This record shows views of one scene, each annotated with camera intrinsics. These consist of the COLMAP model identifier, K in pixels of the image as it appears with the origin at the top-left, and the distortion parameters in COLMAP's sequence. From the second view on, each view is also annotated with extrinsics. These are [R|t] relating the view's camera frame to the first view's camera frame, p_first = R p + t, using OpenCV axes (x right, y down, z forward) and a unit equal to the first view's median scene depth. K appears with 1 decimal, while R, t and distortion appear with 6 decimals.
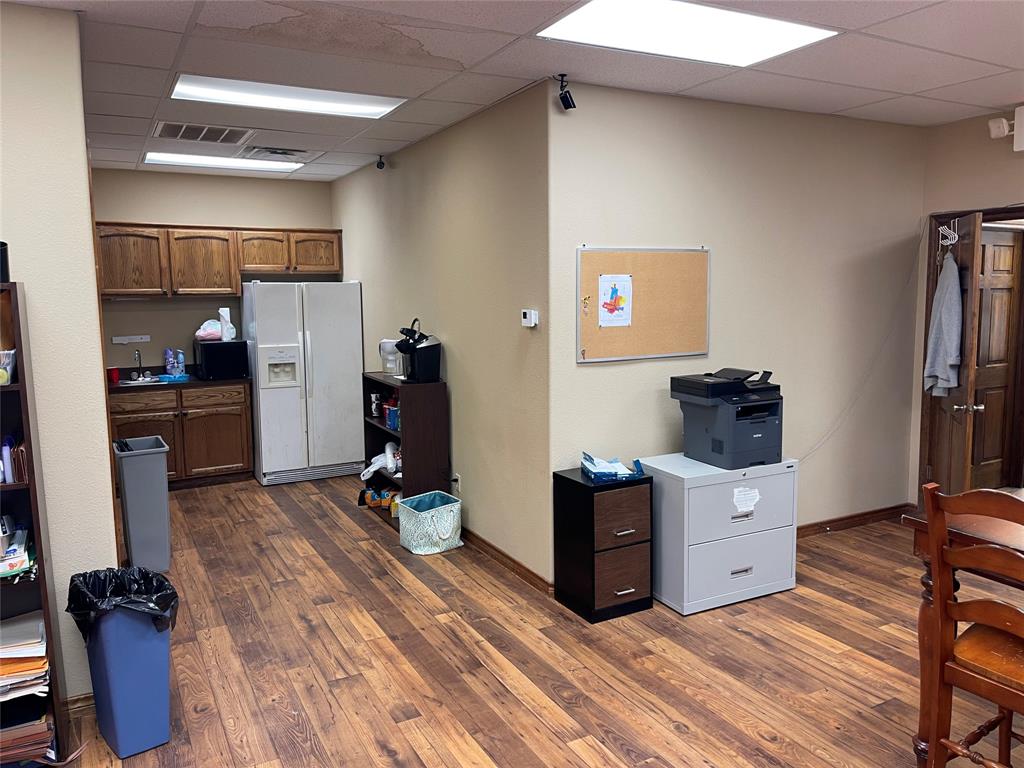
lens RADIAL K [[777.8, 0, 522.7], [0, 777.8, 379.1], [0, 0, 1]] dist [0.075792, -0.099782]
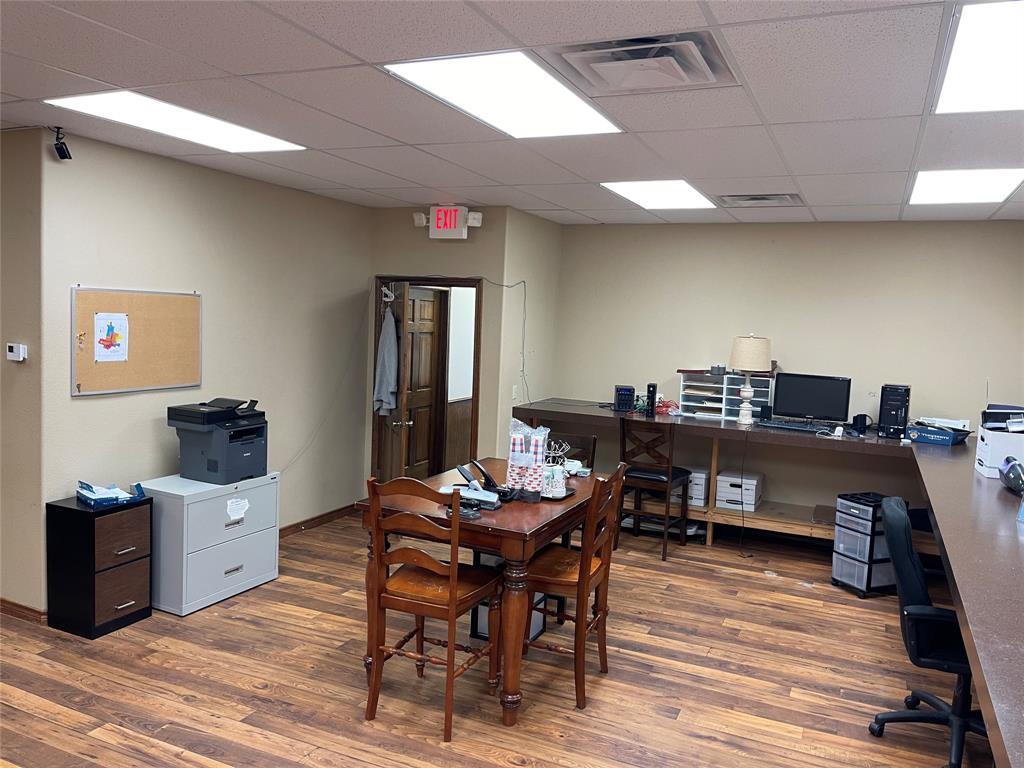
lens RADIAL K [[777.8, 0, 522.7], [0, 777.8, 379.1], [0, 0, 1]] dist [0.075792, -0.099782]
pose [[0.795199, -0.002725, 0.606342, -0.093393], [0.015961, 0.999737, -0.016440, -0.016939], [-0.606138, 0.022751, 0.795034, -0.215880]]
